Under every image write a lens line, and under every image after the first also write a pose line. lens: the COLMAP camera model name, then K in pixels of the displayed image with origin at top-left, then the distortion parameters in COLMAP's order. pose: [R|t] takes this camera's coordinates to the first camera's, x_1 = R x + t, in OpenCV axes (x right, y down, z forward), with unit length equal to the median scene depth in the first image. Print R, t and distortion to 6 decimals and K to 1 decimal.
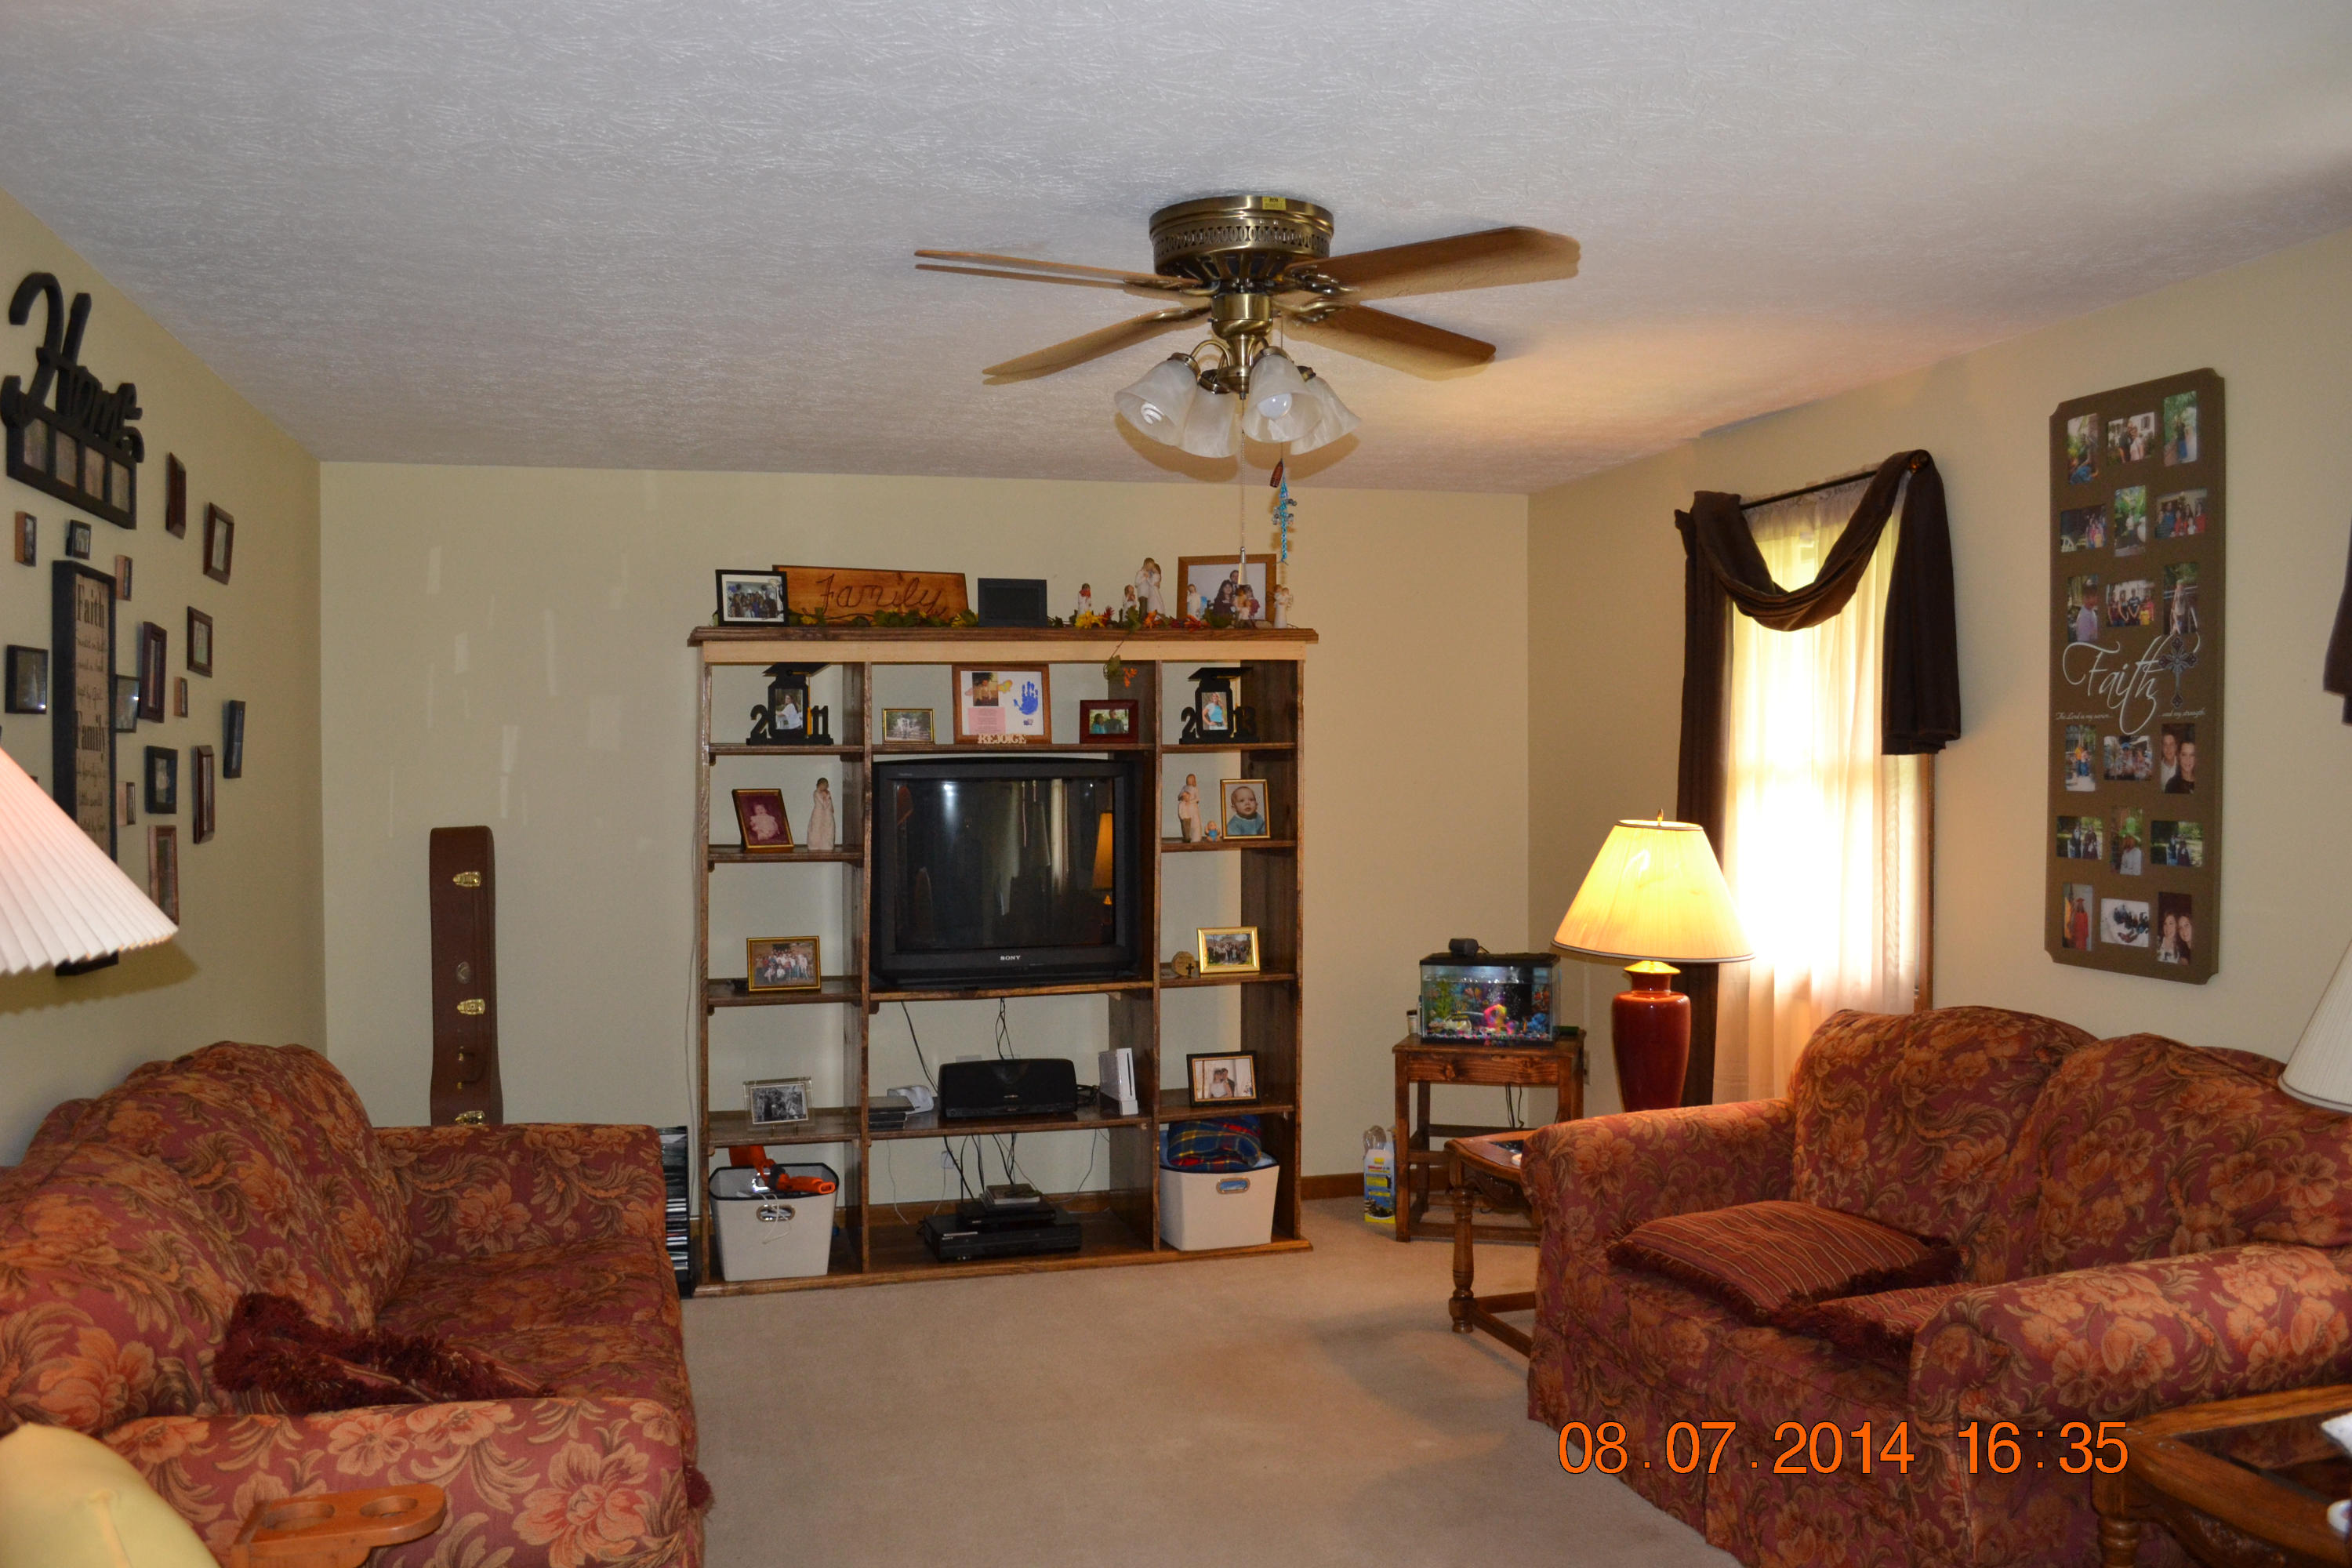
lens RADIAL K [[1874.0, 0, 1175.8], [0, 1874.0, 789.5], [0, 0, 1]] dist [-0.084808, 0.012454]
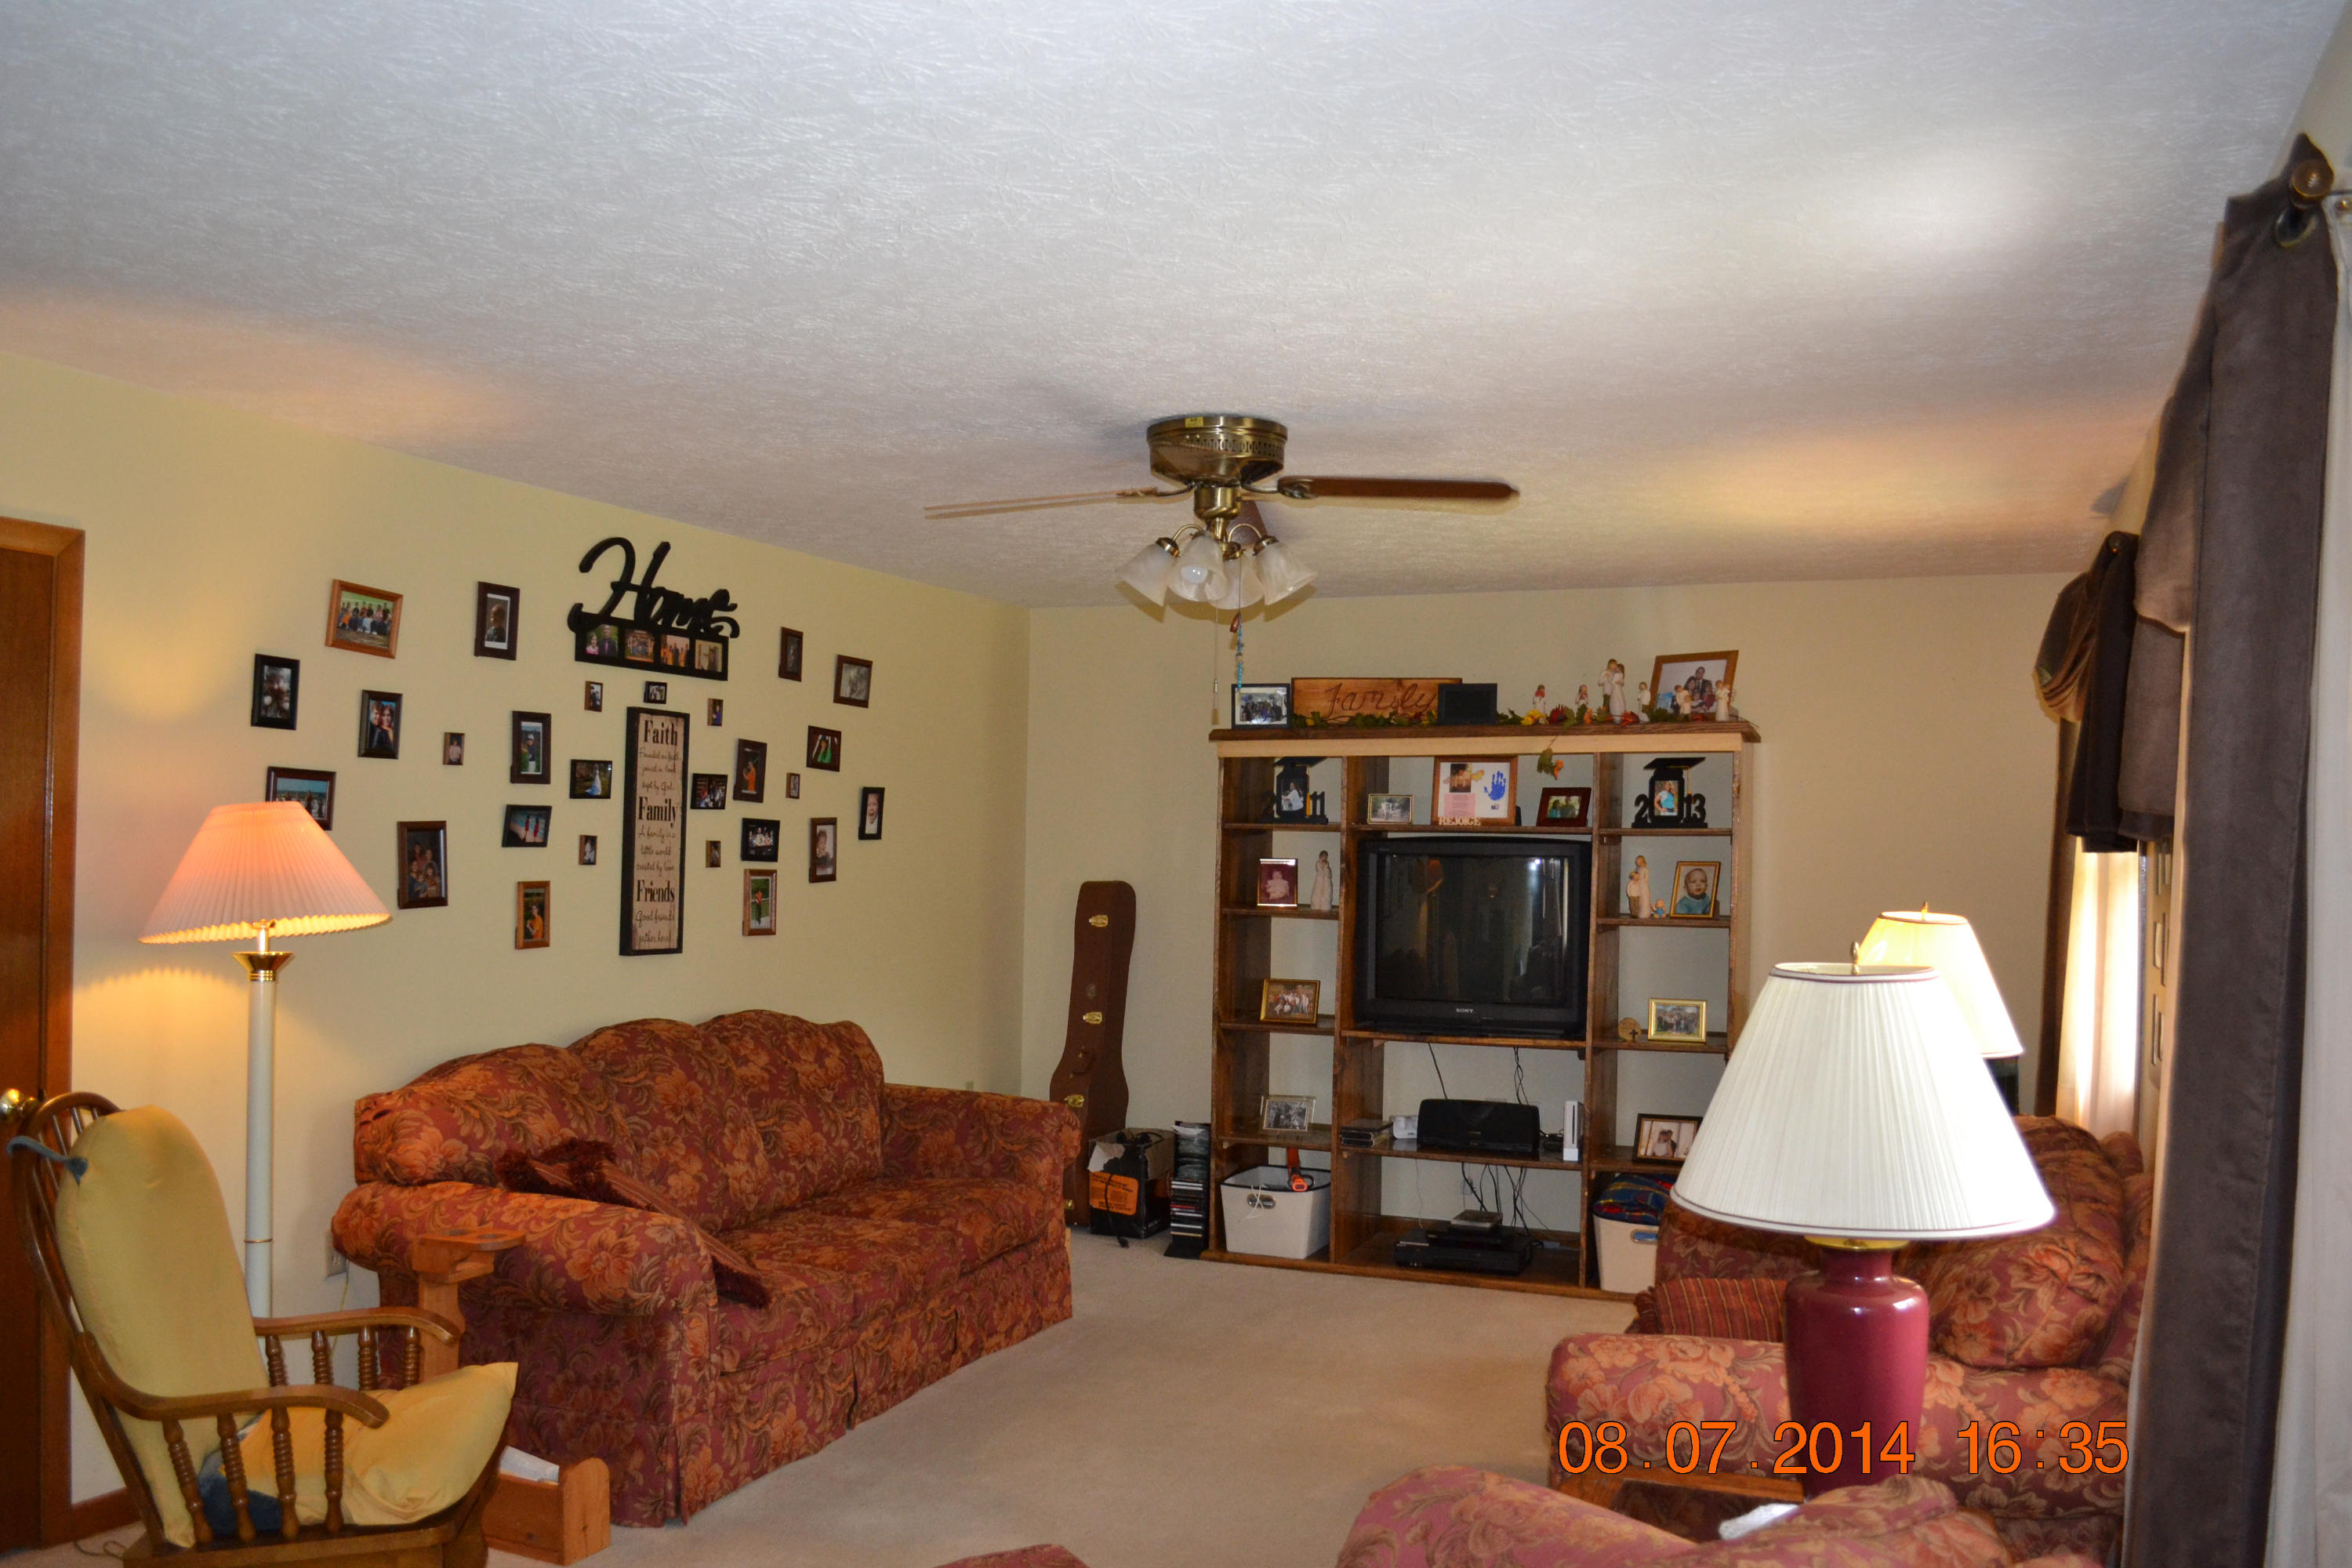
lens RADIAL K [[1874.0, 0, 1176.4], [0, 1874.0, 787.9], [0, 0, 1]] dist [-0.084808, 0.012454]
pose [[0.795066, 0.004944, -0.606503, 0.471815], [-0.028243, 0.999184, -0.028879, -0.009186], [0.605865, 0.040090, 0.794557, -0.030020]]
